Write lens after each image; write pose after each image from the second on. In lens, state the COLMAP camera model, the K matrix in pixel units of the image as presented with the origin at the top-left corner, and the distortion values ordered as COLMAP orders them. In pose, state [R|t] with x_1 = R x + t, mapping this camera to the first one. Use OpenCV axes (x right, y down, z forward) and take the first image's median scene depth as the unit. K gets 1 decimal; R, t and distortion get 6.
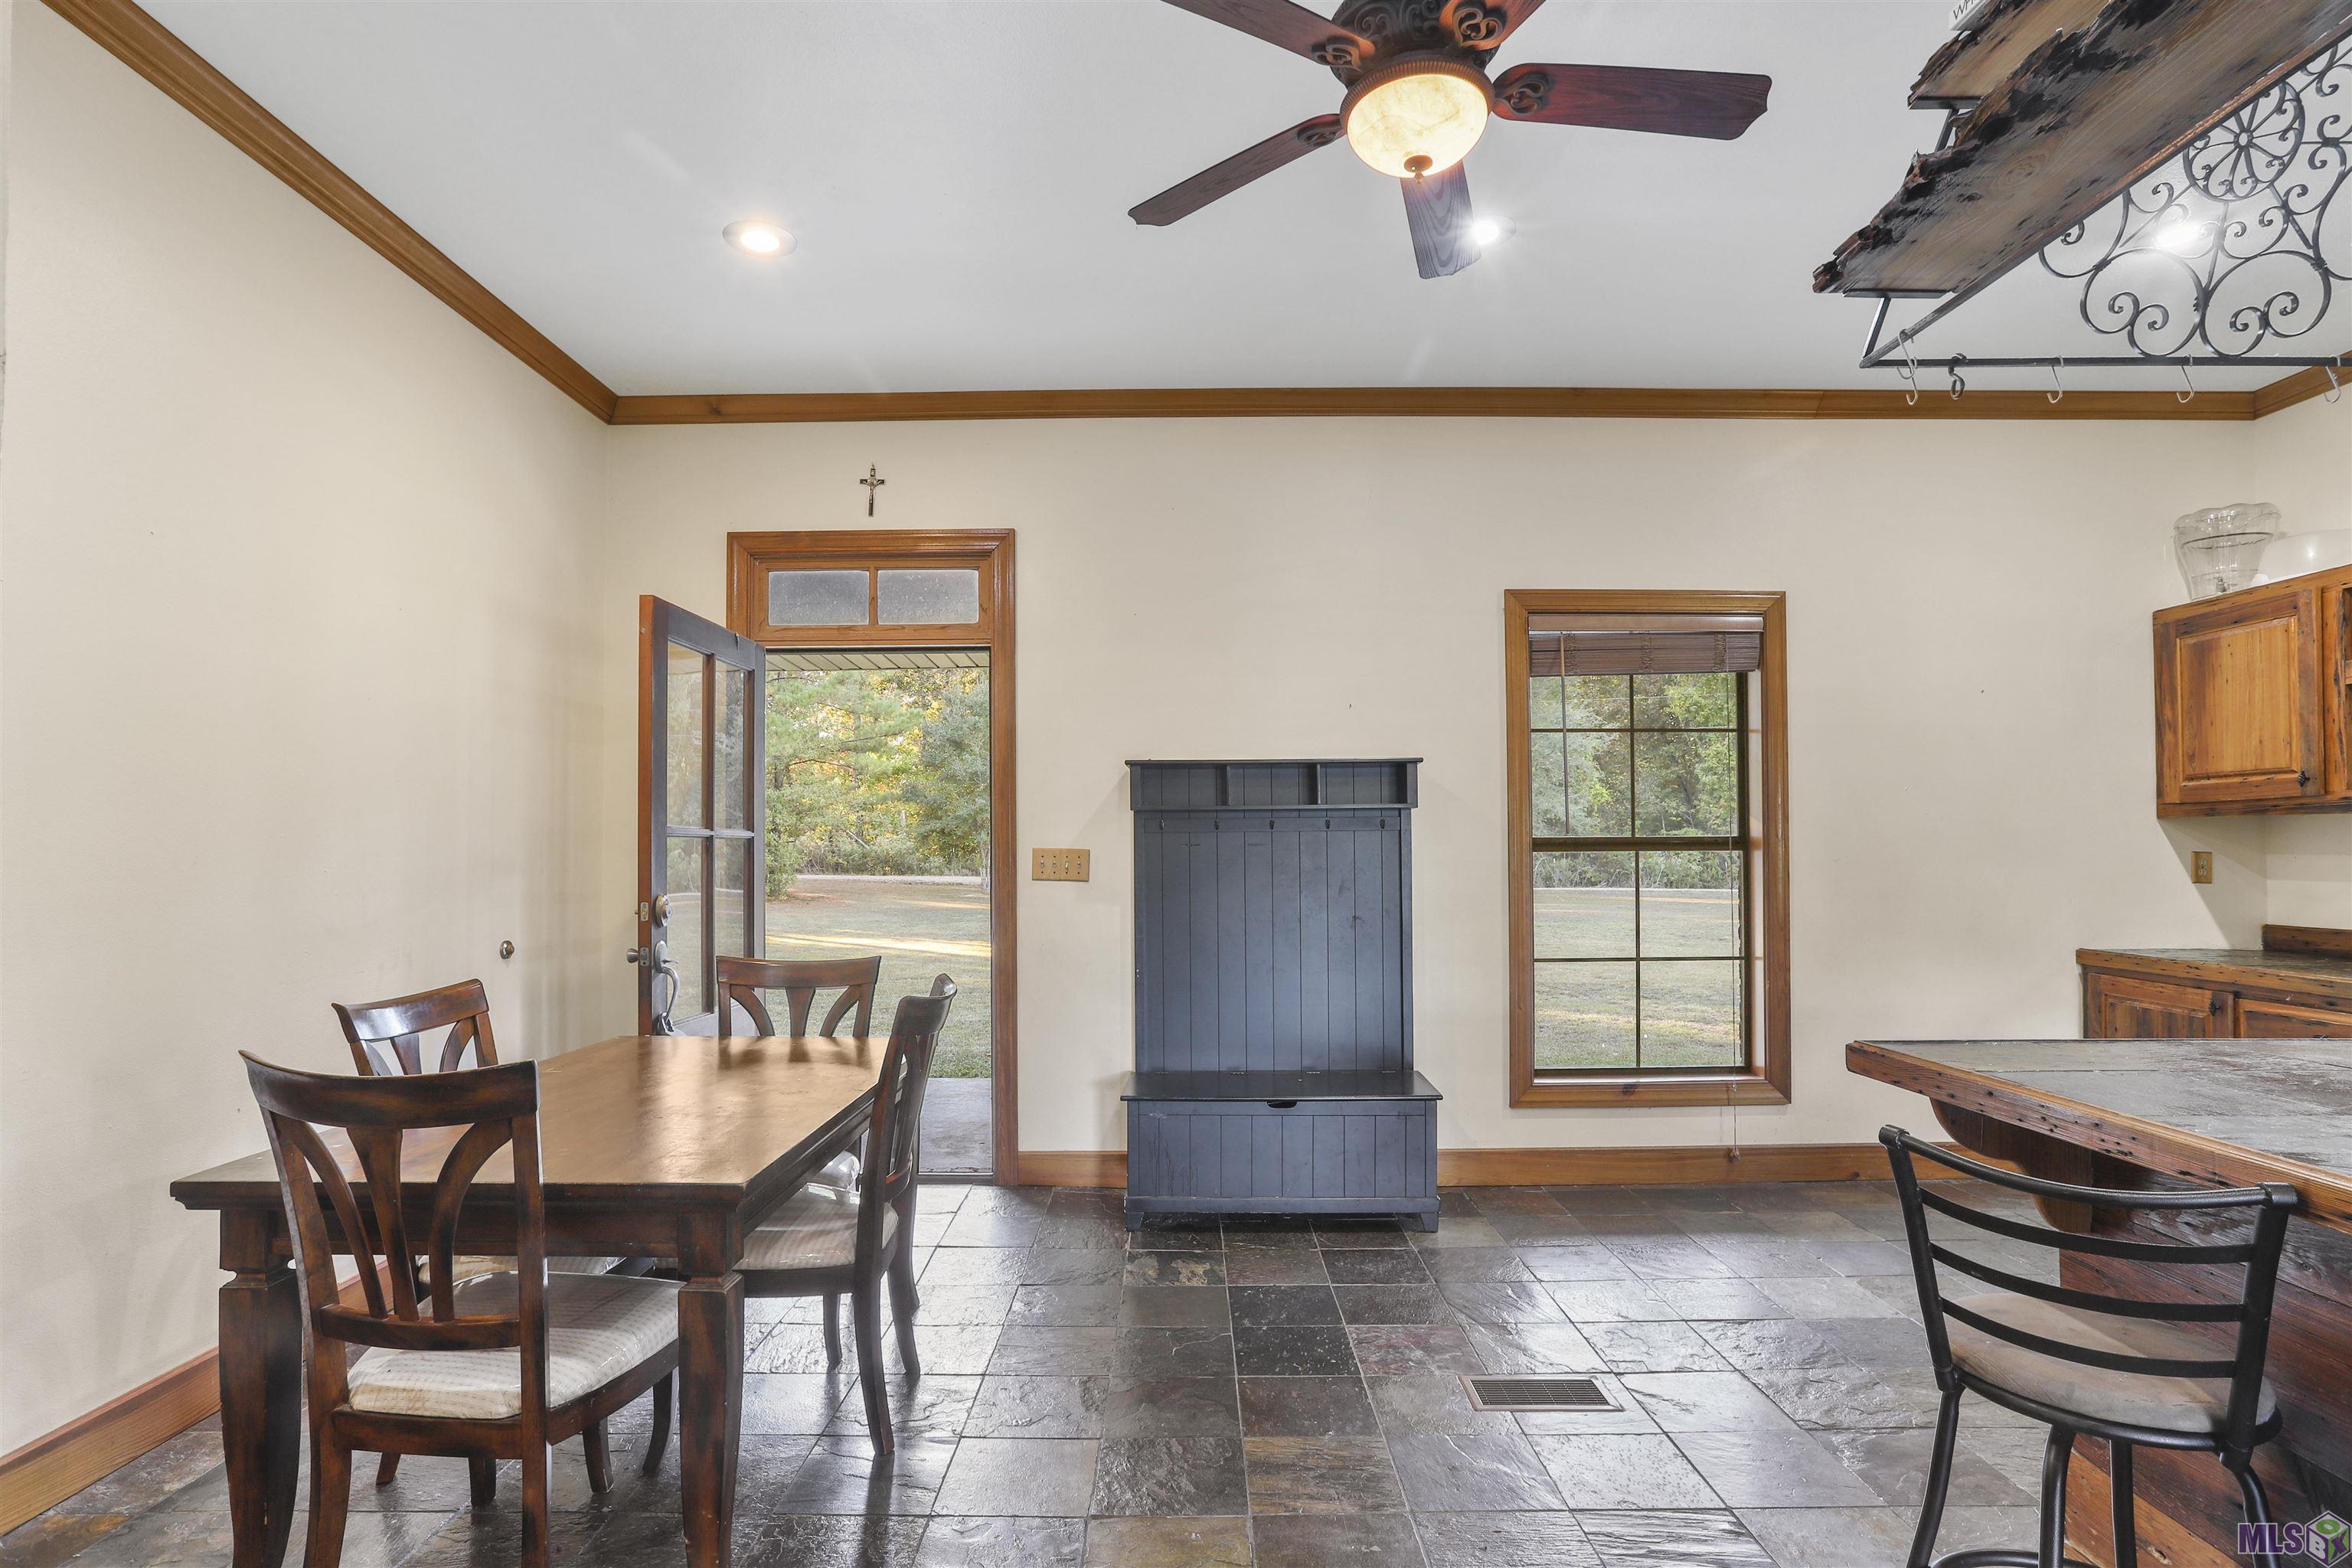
lens RADIAL K [[1168.8, 0, 1177.8], [0, 1168.8, 833.6], [0, 0, 1]] dist [-0.008598, 0.000505]
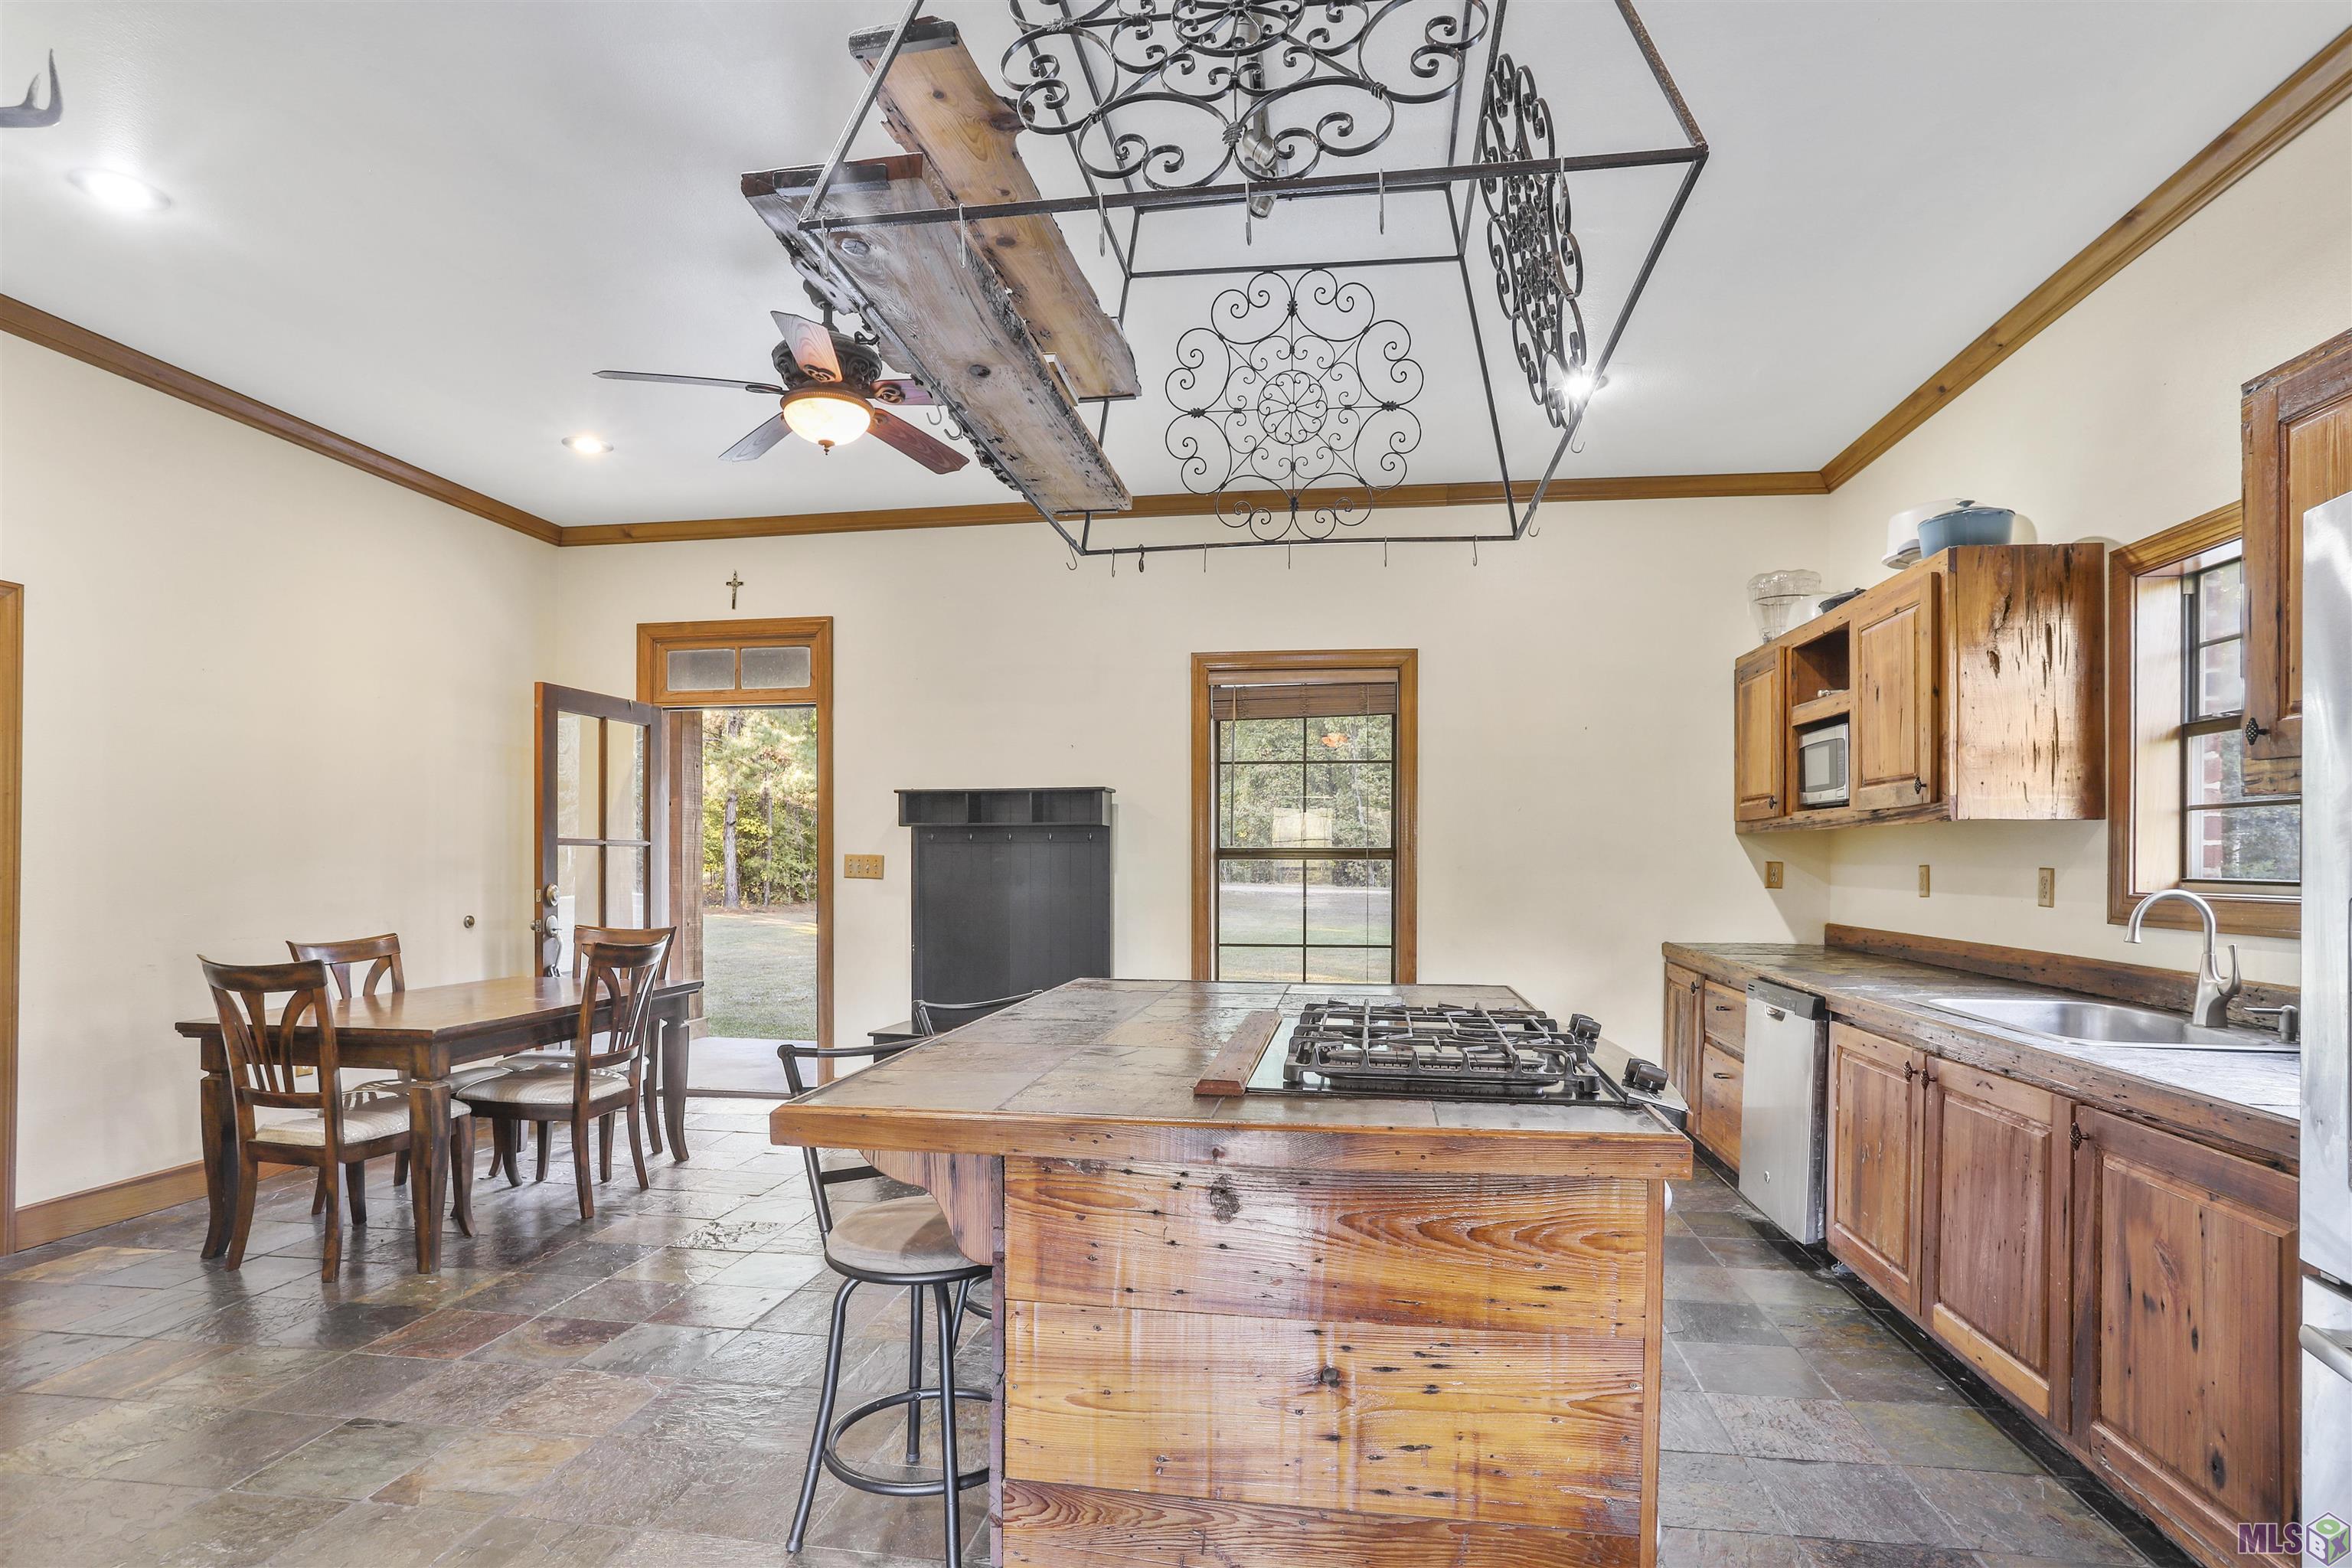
lens RADIAL K [[1168.8, 0, 1146.2], [0, 1168.8, 863.1], [0, 0, 1]] dist [-0.008598, 0.000505]
pose [[0.987313, 0.005758, -0.158684, 0.440586], [-0.002809, 0.999819, 0.018801, -0.003784], [0.158764, -0.018117, 0.987150, -0.275987]]
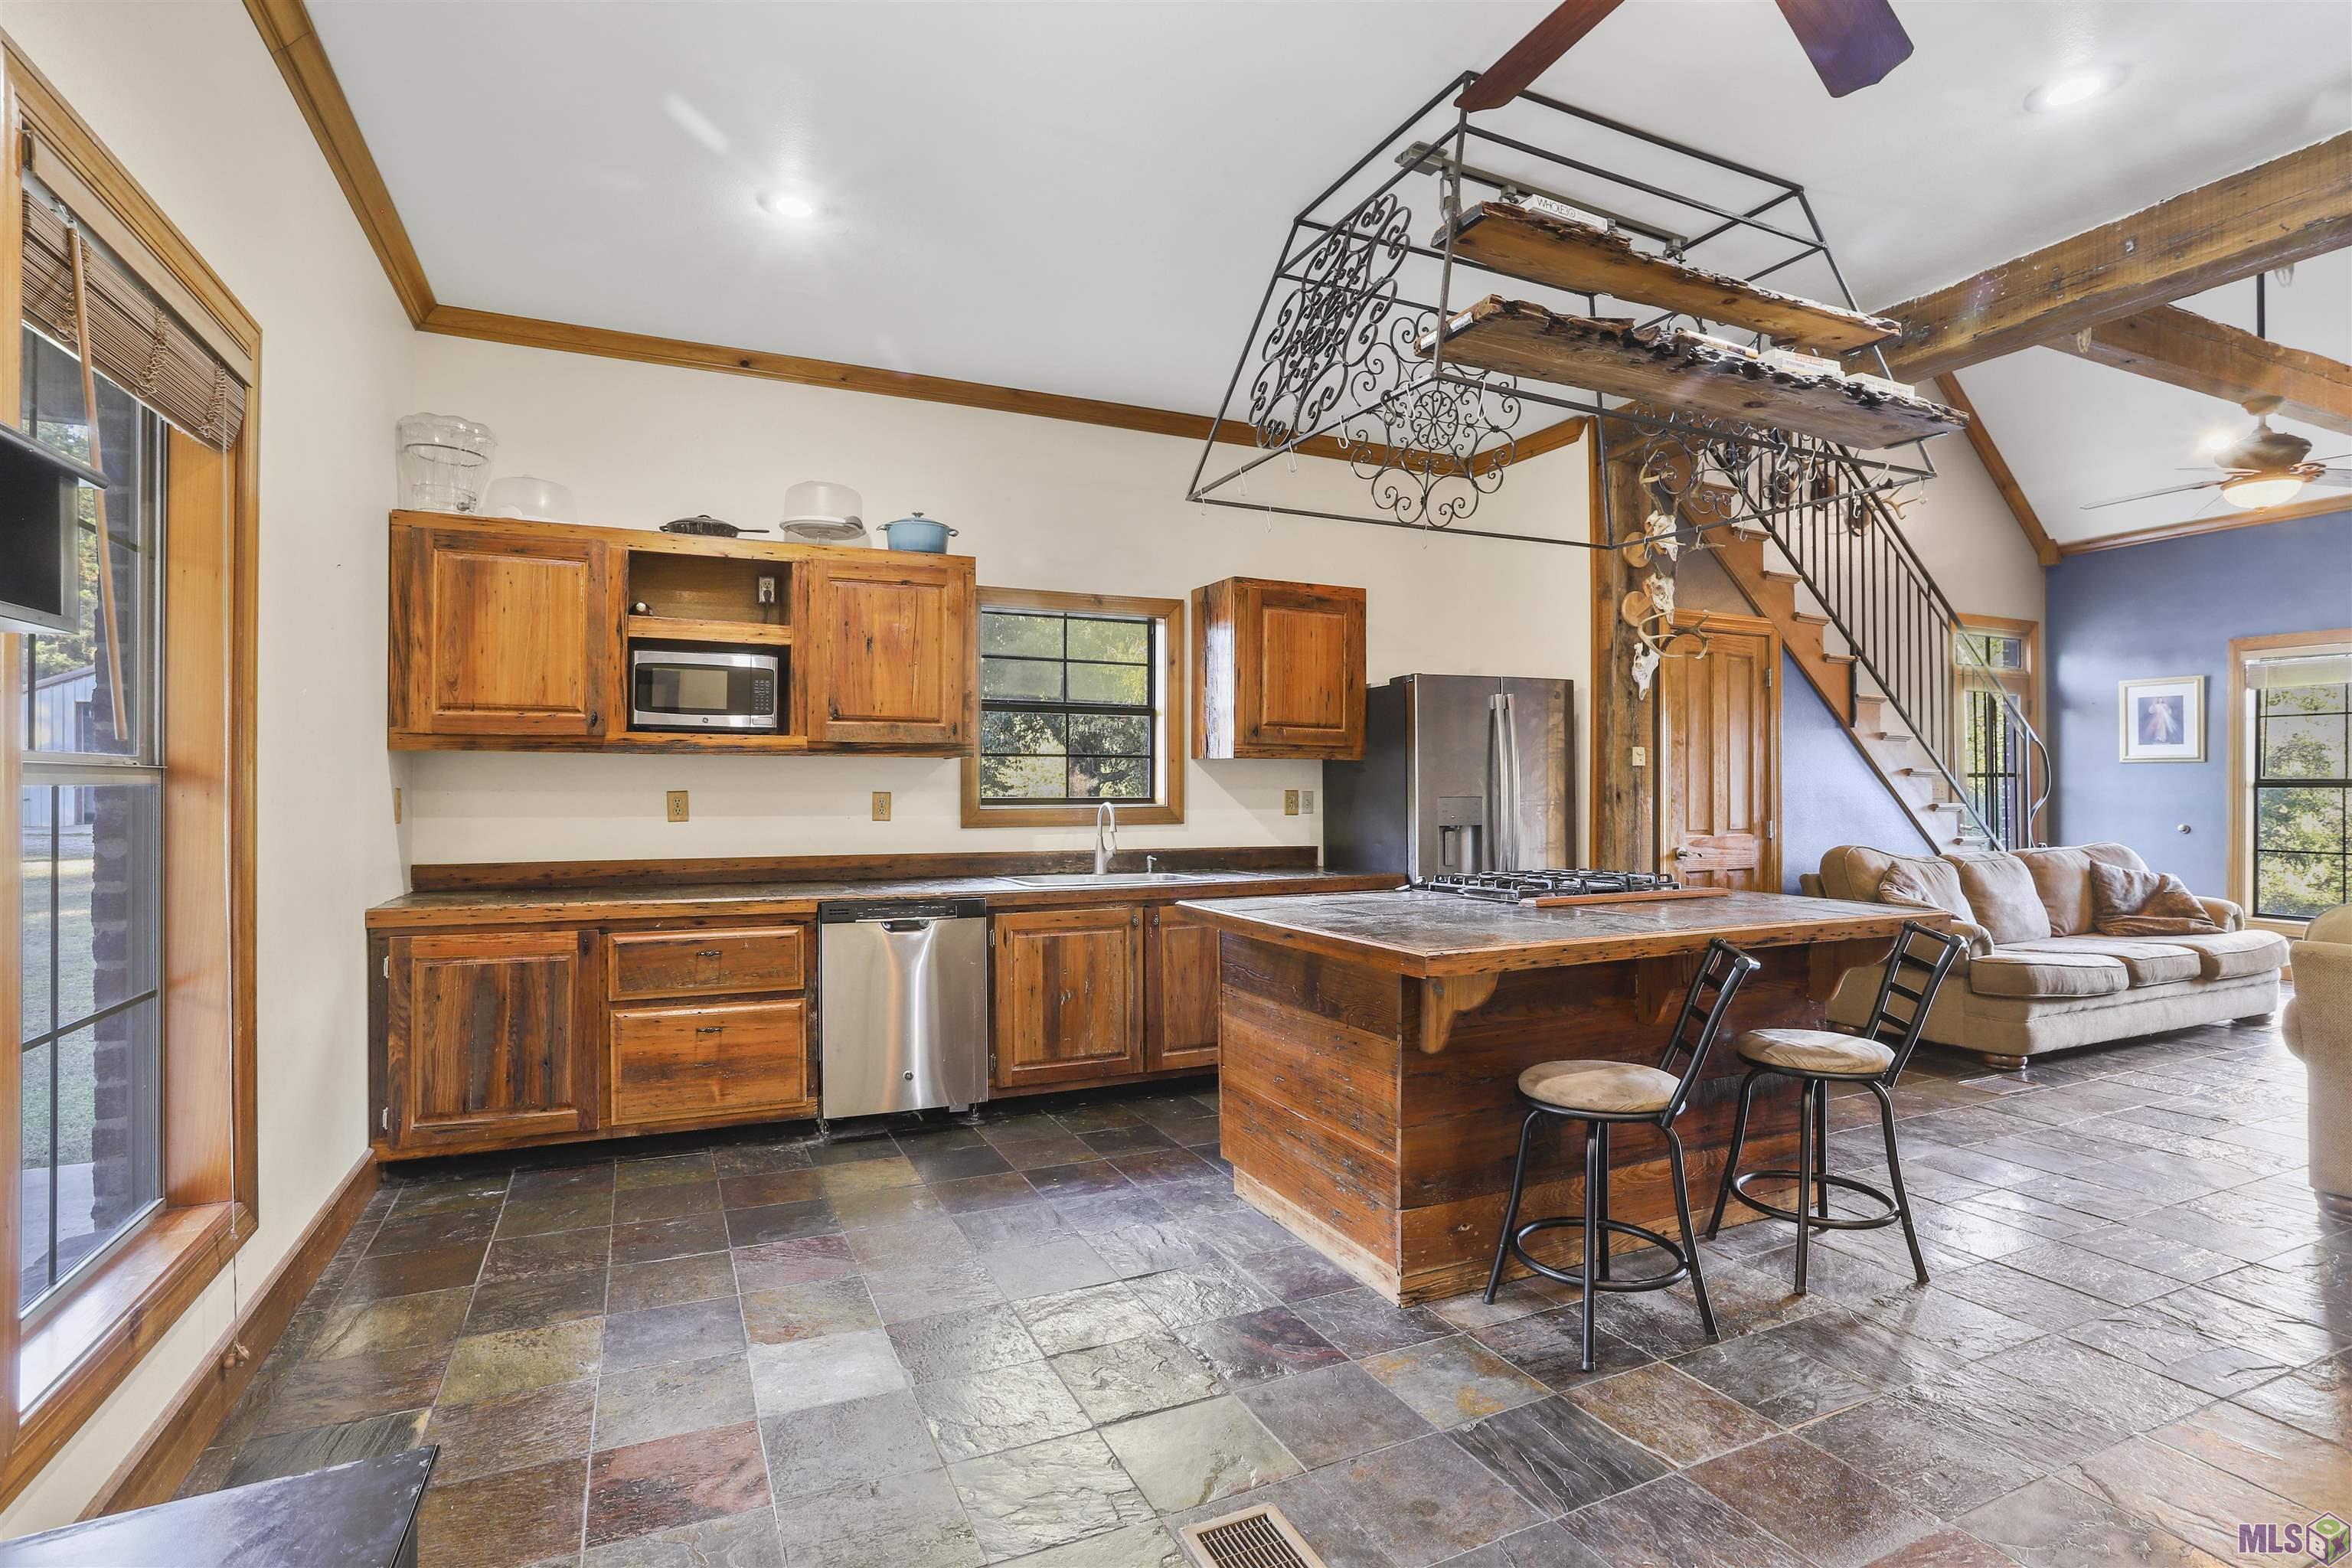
lens RADIAL K [[1168.8, 0, 1178.5], [0, 1168.8, 784.6], [0, 0, 1]] dist [-0.008598, 0.000505]
pose [[-0.411756, 0.004089, 0.911285, -0.176397], [-0.015156, 0.999821, -0.011335, 0.013463], [-0.911168, -0.018479, -0.411620, 0.785900]]
